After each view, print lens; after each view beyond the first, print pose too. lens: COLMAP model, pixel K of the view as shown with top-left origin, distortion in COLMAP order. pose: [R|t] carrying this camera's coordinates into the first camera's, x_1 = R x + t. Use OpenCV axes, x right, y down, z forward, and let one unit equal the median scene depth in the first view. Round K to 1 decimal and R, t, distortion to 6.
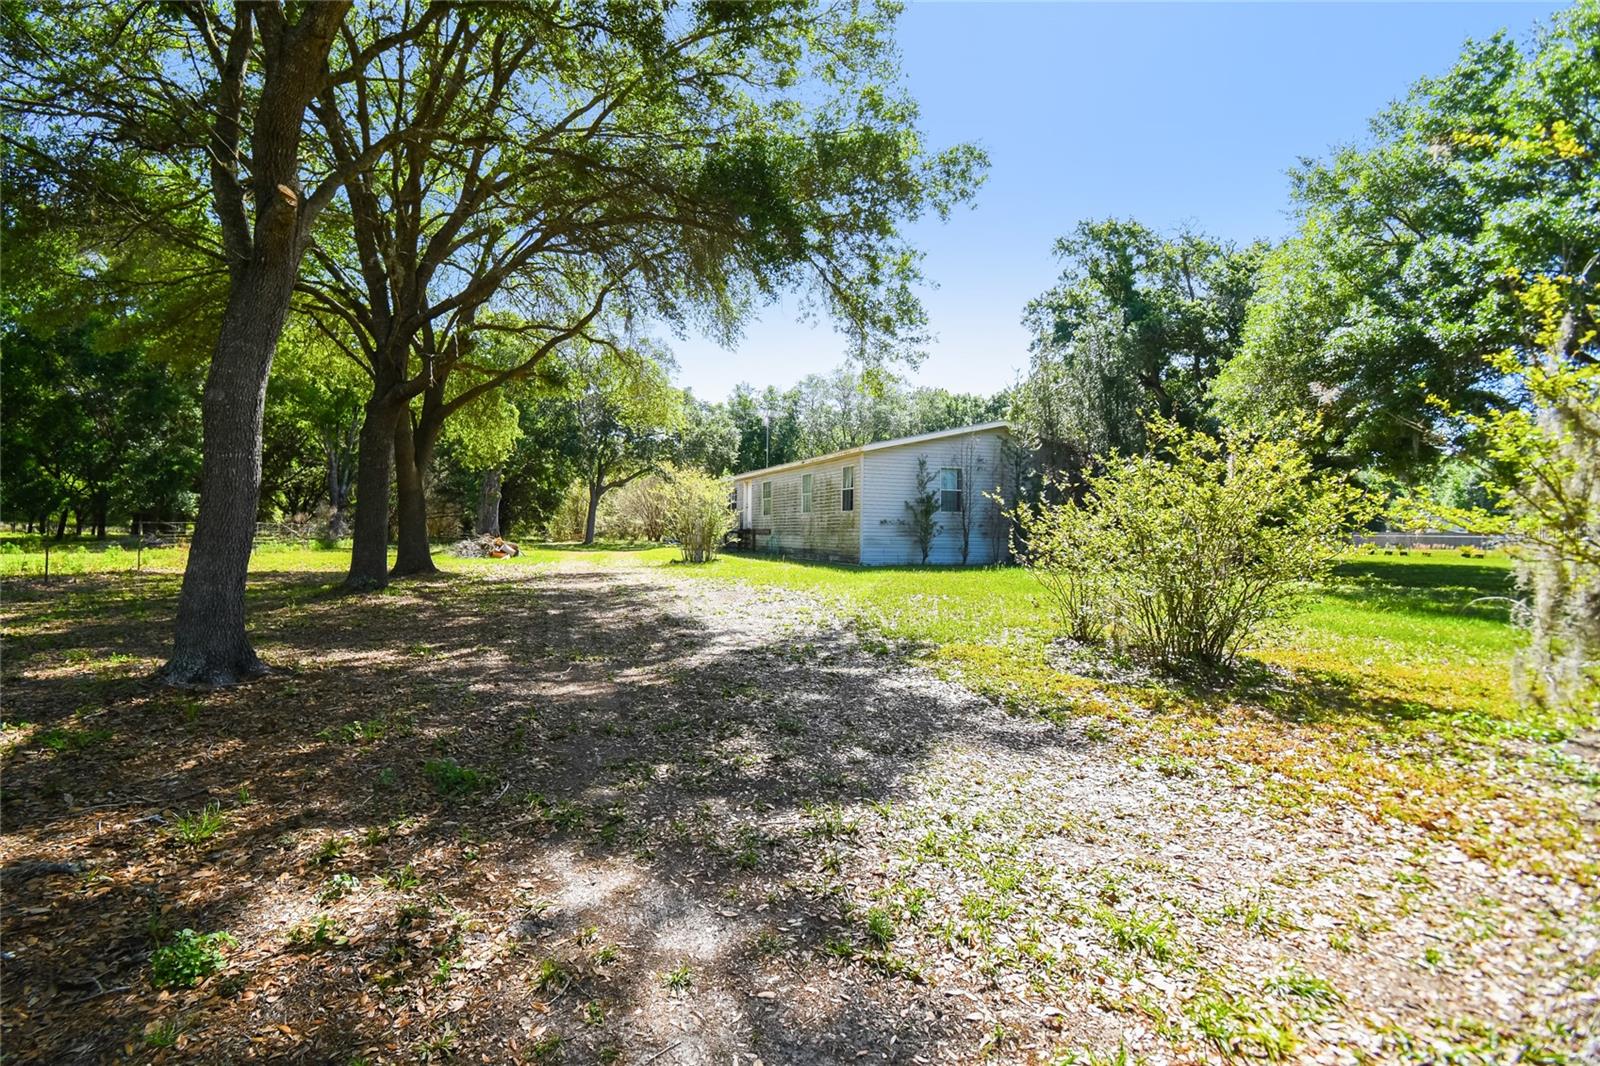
lens RADIAL K [[703.5, 0, 796.0], [0, 703.5, 536.3], [0, 0, 1]] dist [-0.001013, -0.000025]
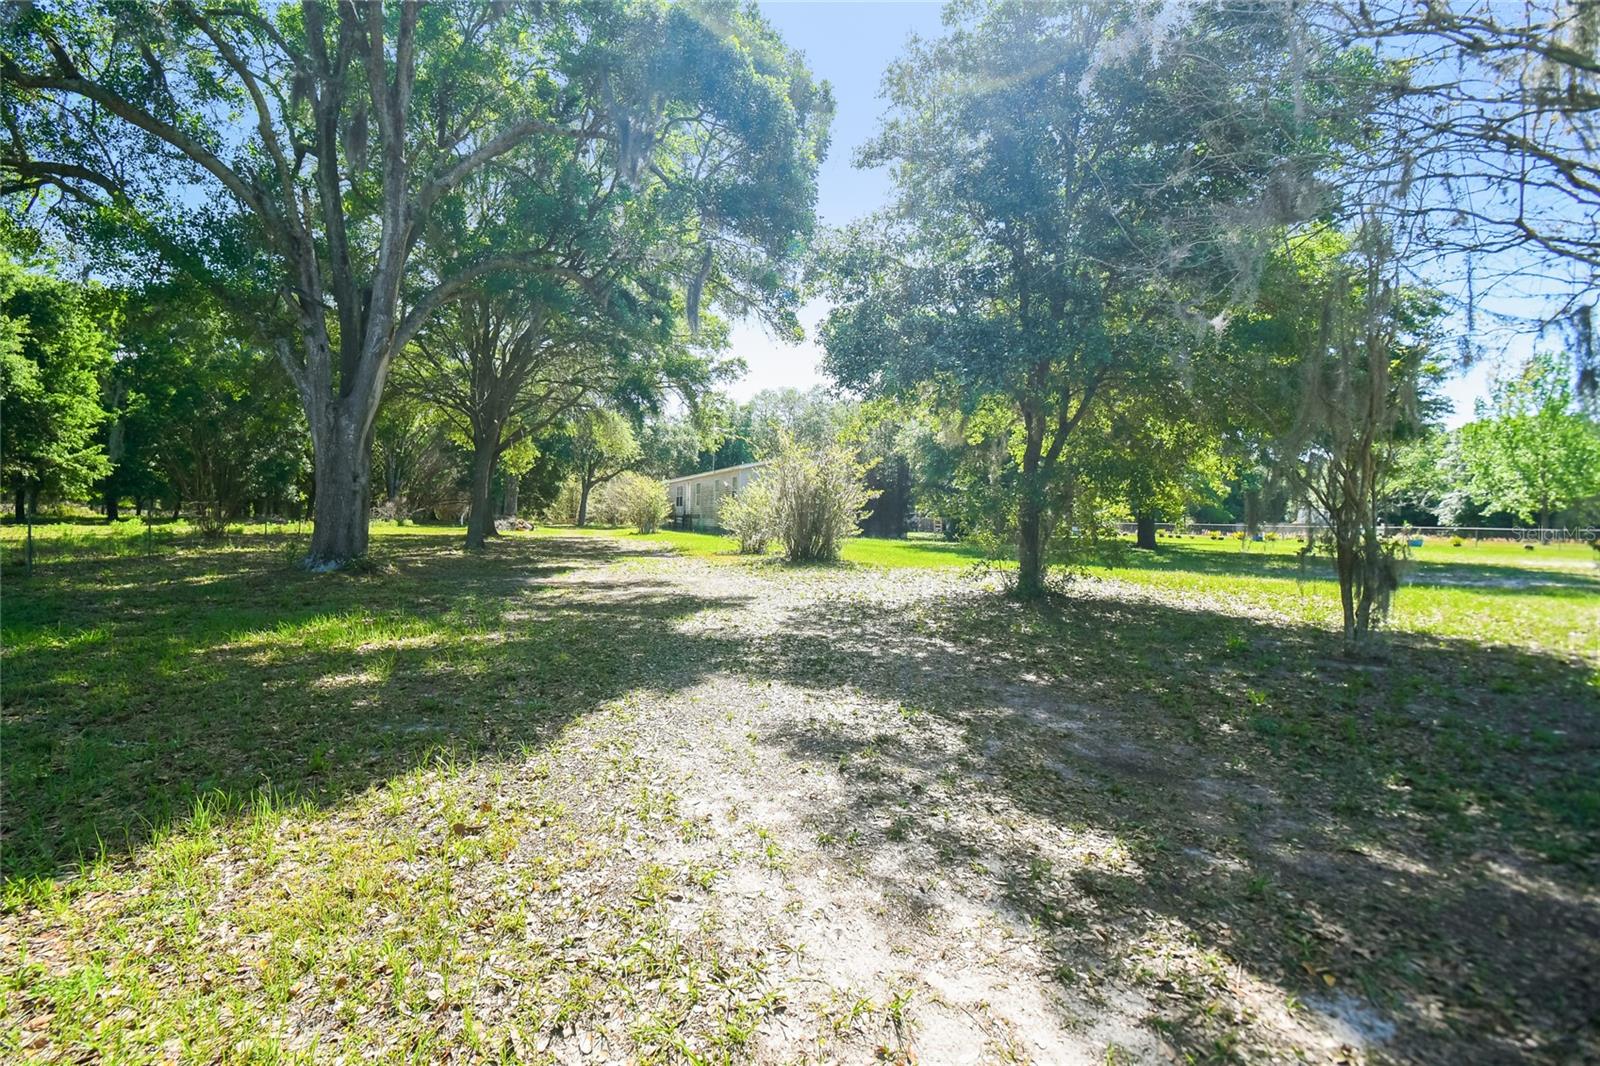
lens RADIAL K [[703.5, 0, 798.5], [0, 703.5, 529.2], [0, 0, 1]] dist [-0.001013, -0.000025]
pose [[0.999924, 0.008065, 0.009282, 0.094133], [-0.008118, 0.999951, 0.005693, 0.006497], [-0.009235, -0.005768, 0.999941, -0.300111]]
